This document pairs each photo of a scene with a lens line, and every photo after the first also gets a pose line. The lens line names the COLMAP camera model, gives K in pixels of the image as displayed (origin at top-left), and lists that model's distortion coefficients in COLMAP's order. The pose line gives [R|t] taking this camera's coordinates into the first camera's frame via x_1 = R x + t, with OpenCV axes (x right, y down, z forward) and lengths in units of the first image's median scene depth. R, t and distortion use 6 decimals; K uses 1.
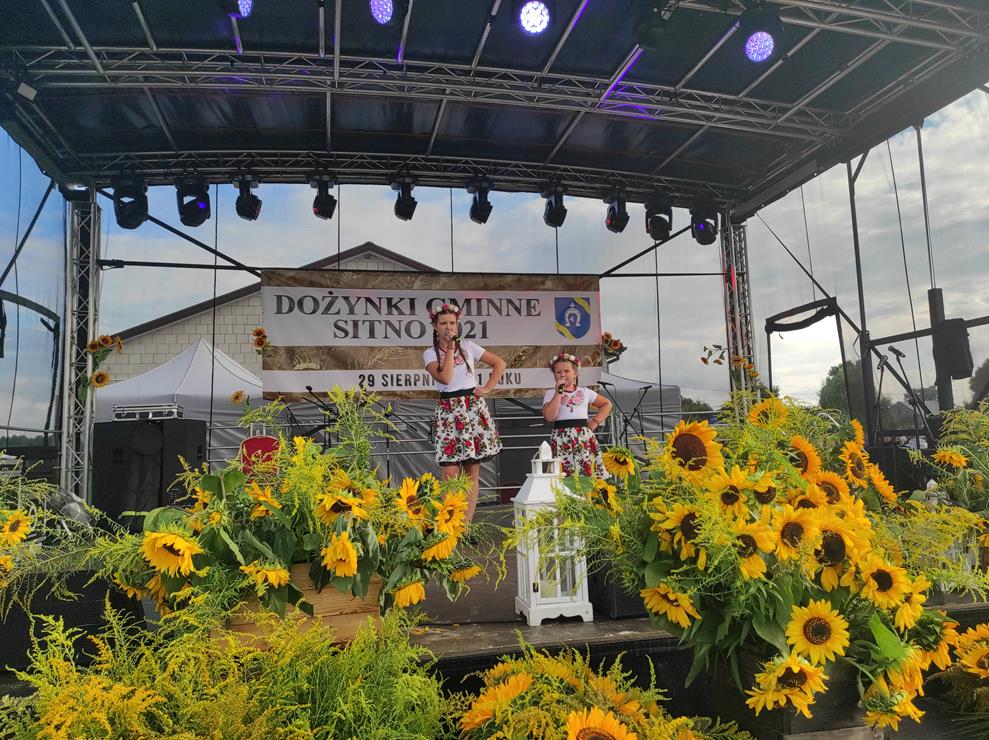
lens RADIAL K [[719.7, 0, 494.5], [0, 719.7, 370.0], [0, 0, 1]] dist [0.033804, -0.008914]
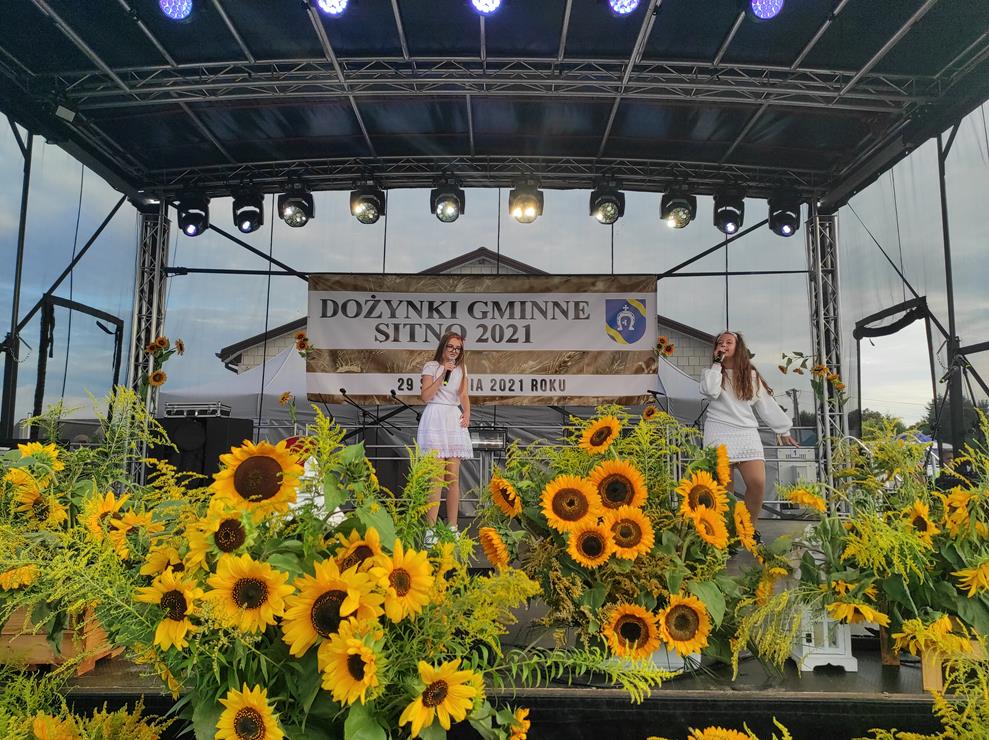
lens RADIAL K [[718.2, 0, 494.5], [0, 718.2, 370.0], [0, 0, 1]] dist [0.040476, -0.032522]
pose [[0.973331, 0.015622, -0.228872, 0.171163], [-0.017150, 0.999842, -0.004687, -0.002627], [0.228763, 0.008487, 0.973445, 0.063136]]
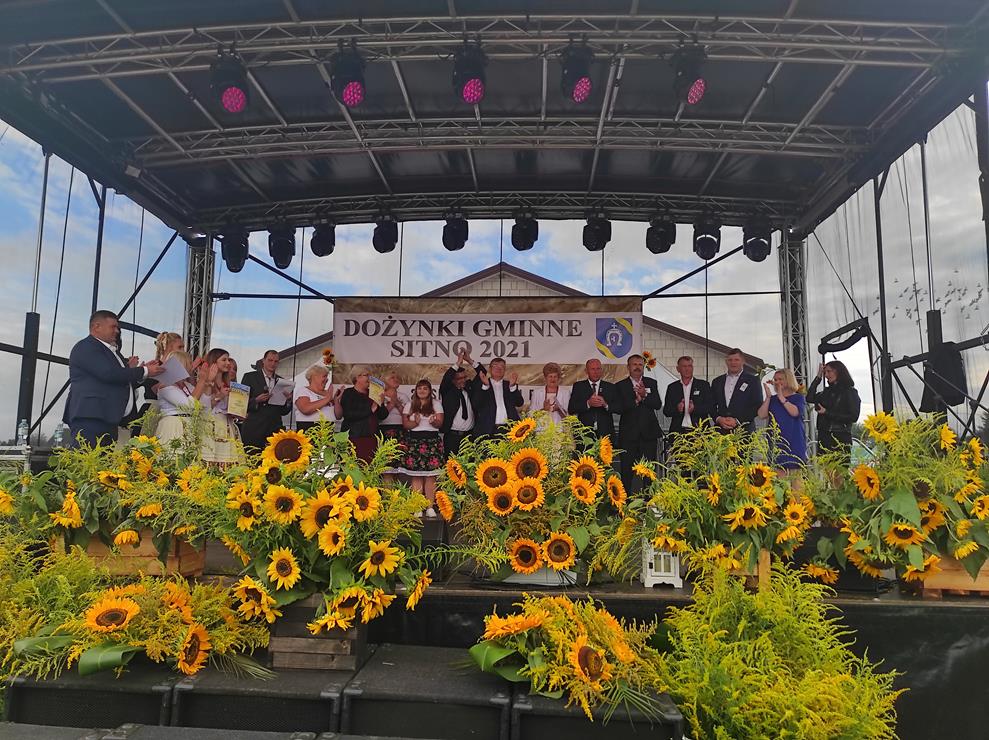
lens RADIAL K [[738.2, 0, 494.5], [0, 738.2, 370.0], [0, 0, 1]] dist [0.032849, -0.004011]
pose [[0.961161, 0.009646, -0.275821, 0.258207], [-0.014421, 0.999779, -0.015289, -0.007966], [0.275612, 0.018673, 0.961087, -0.077142]]
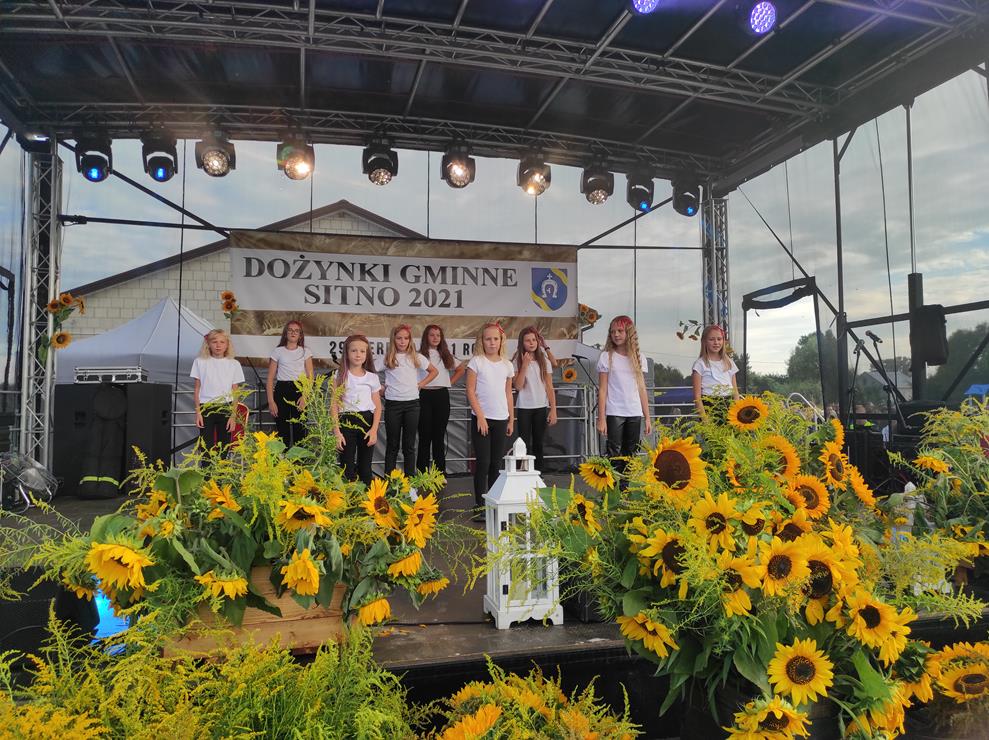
lens RADIAL K [[719.9, 0, 484.1], [0, 719.9, 366.1], [0, 0, 1]] dist [0.029925, -0.003916]
pose [[0.999343, 0.027359, 0.023779, -0.001029], [-0.028509, 0.998369, 0.049459, -0.014721], [-0.022387, -0.050105, 0.998493, 0.014976]]
